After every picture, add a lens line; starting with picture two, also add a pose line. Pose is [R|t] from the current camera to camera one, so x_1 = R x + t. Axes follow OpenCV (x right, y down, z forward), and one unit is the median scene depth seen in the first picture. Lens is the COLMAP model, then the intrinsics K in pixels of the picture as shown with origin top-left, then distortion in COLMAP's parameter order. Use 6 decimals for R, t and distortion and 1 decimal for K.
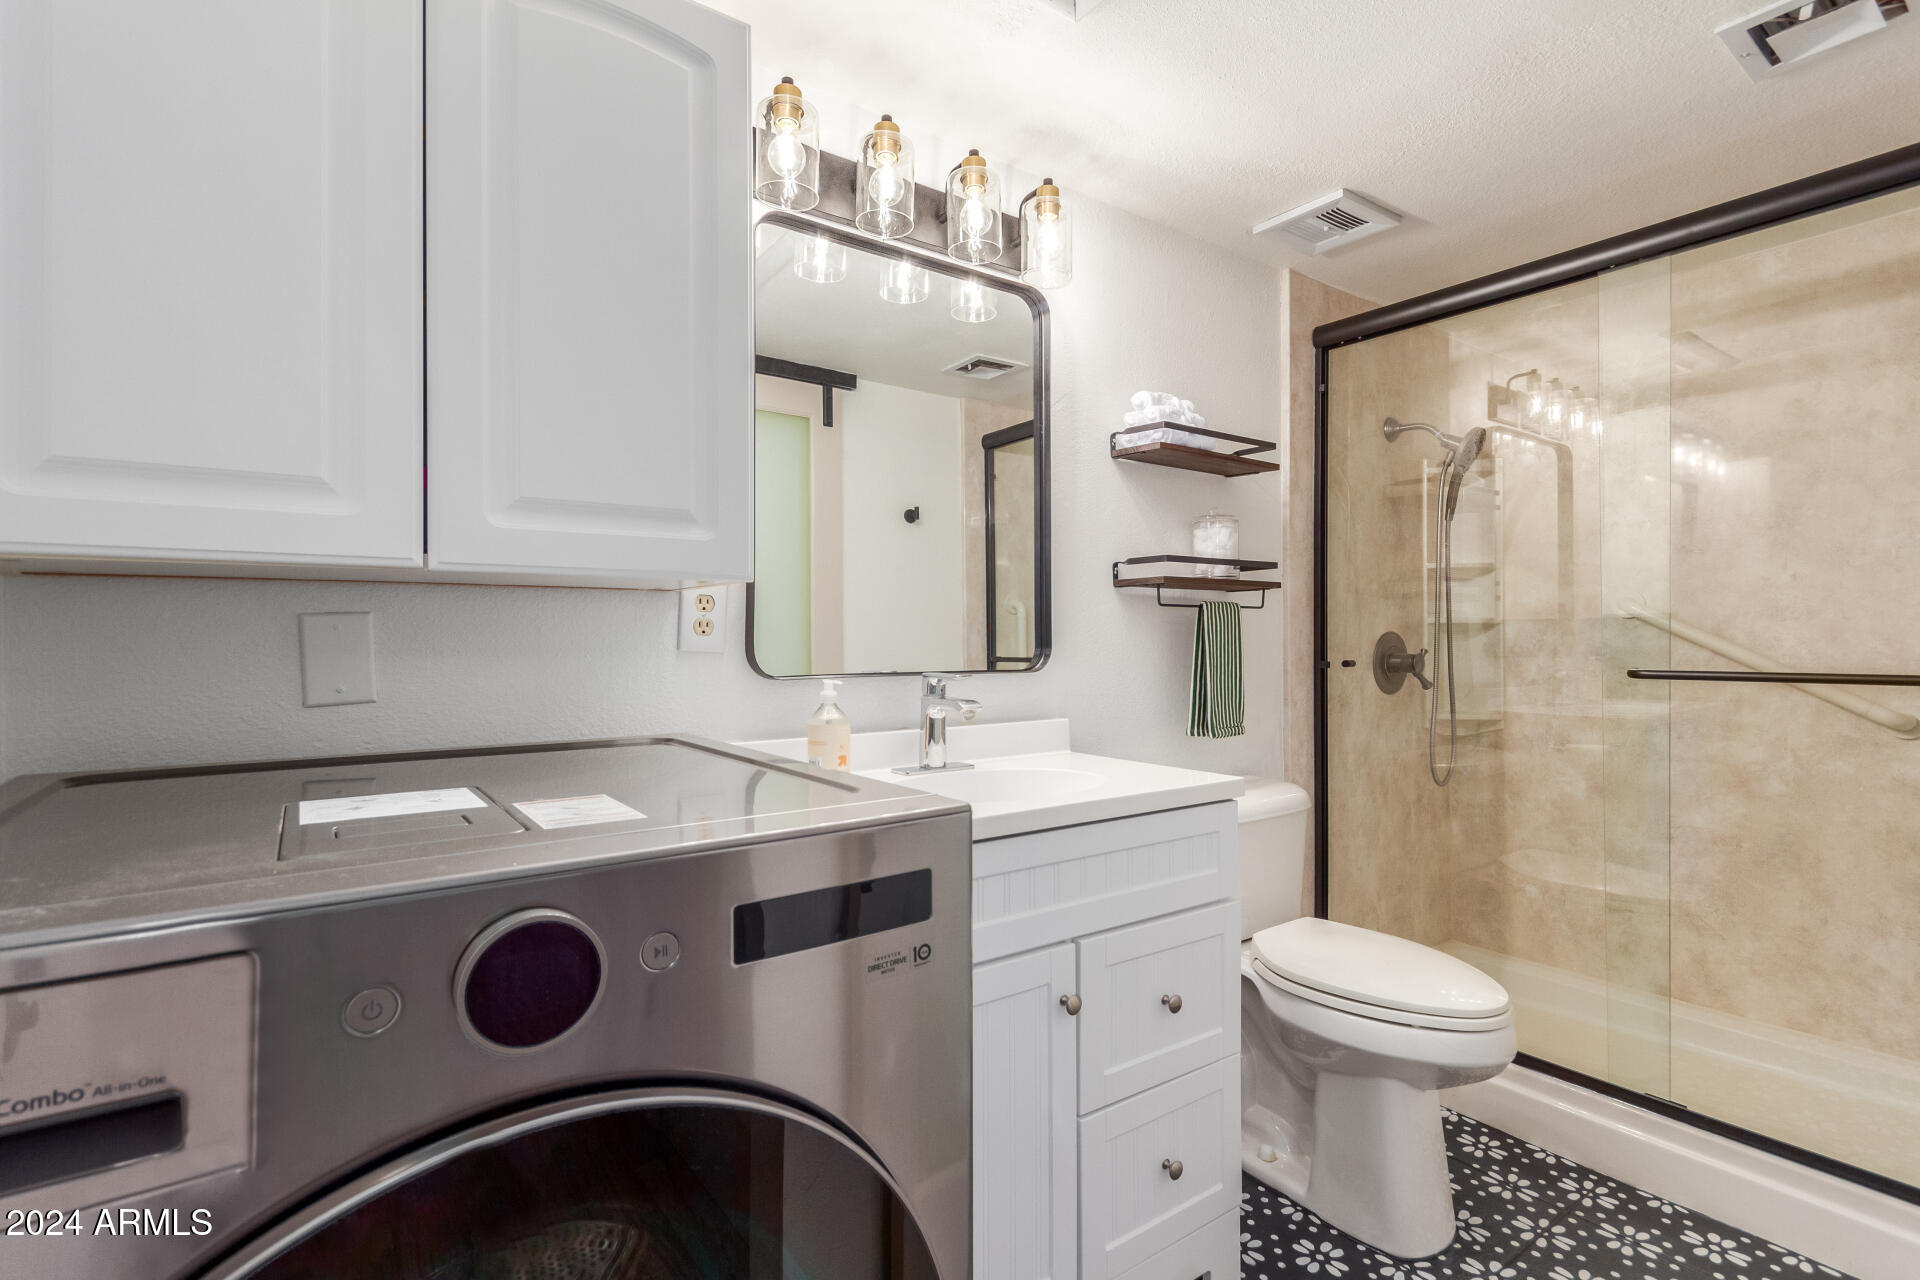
lens RADIAL K [[897.9, 0, 953.0], [0, 897.9, 641.3], [0, 0, 1]] dist [0.002649, 0.001086]
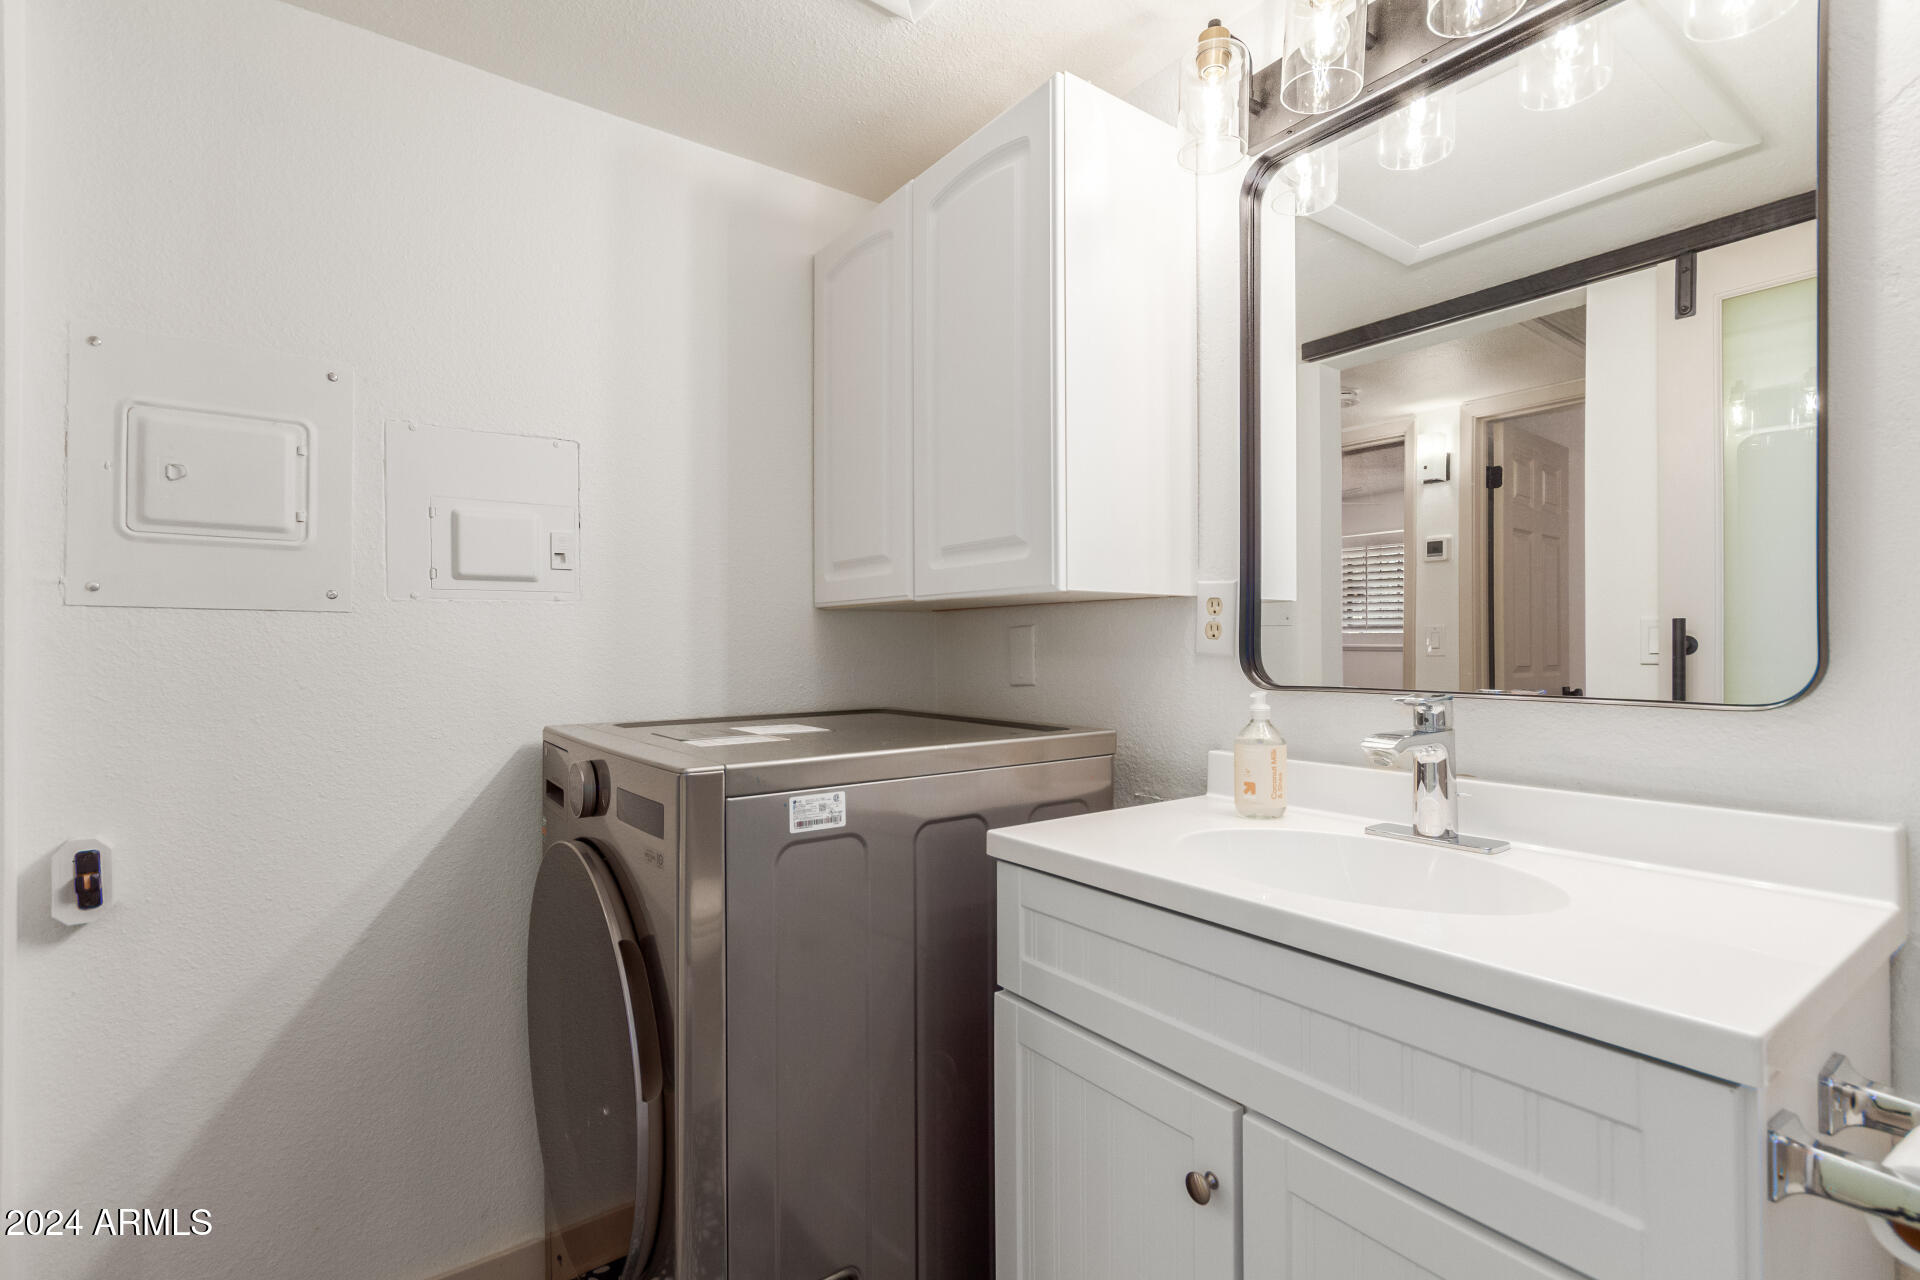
lens RADIAL K [[897.9, 0, 962.1], [0, 897.9, 639.8], [0, 0, 1]] dist [0.002649, 0.001086]
pose [[0.039742, -0.003399, -0.999204, 0.624208], [0.005629, 0.999979, -0.003178, -0.003626], [0.999194, -0.005498, 0.039760, 0.620589]]
